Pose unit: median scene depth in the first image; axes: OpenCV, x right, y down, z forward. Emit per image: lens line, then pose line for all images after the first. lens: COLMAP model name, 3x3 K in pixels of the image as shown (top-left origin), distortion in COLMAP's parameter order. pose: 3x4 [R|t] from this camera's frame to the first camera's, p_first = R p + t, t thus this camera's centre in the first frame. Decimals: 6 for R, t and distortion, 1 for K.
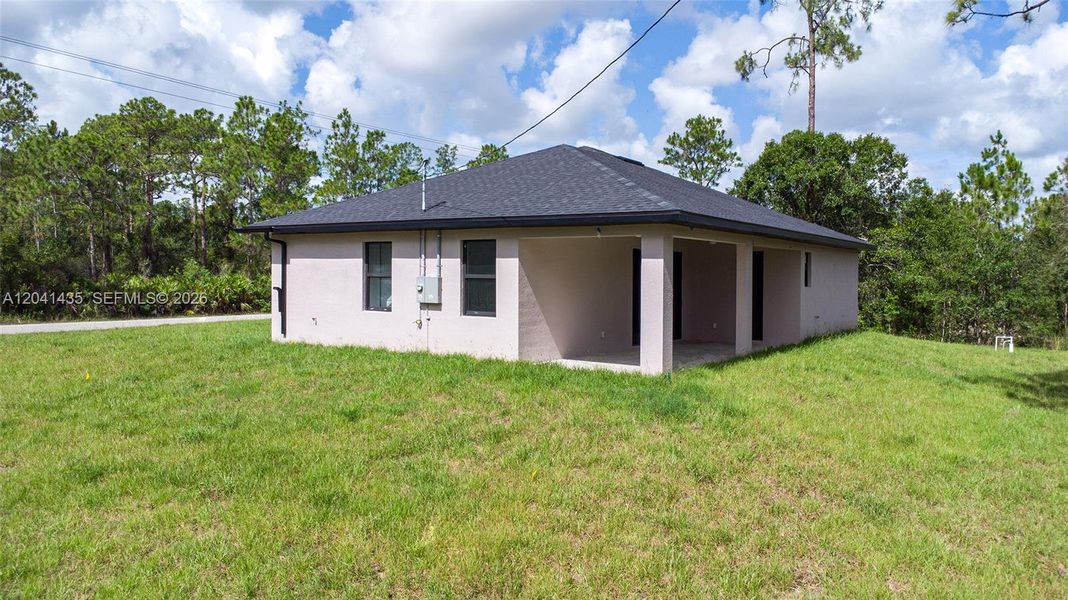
lens RADIAL K [[841.2, 0, 534.0], [0, 841.2, 300.0], [0, 0, 1]] dist [-0.008916, -0.000326]
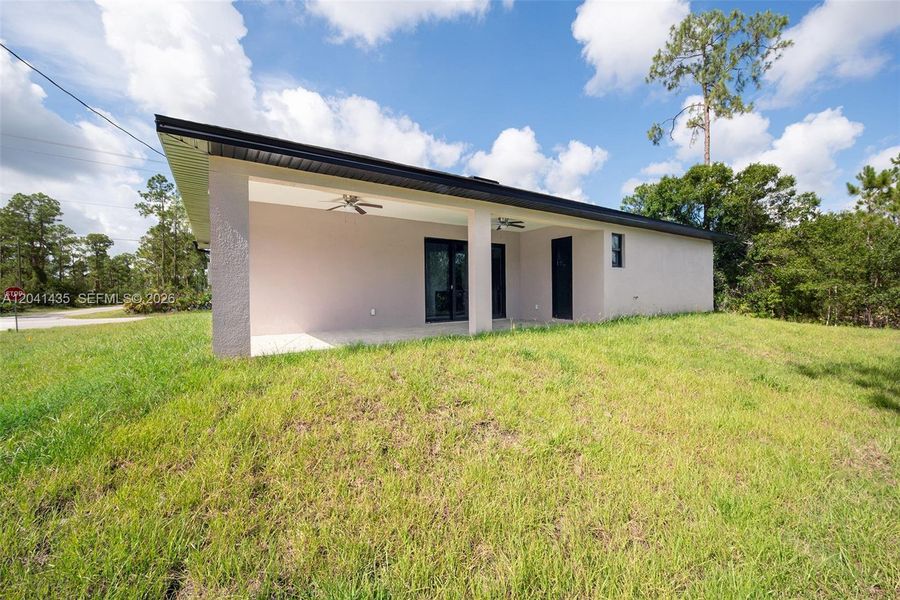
lens RADIAL K [[375.4, 0, 450.0], [0, 375.4, 300.0], [0, 0, 1]] dist [0.001533, 0.000195]
pose [[0.925458, -0.014700, -0.378564, 0.297173], [0.008808, 0.999812, -0.017291, 0.028864], [0.378747, 0.012668, 0.925414, 0.483701]]
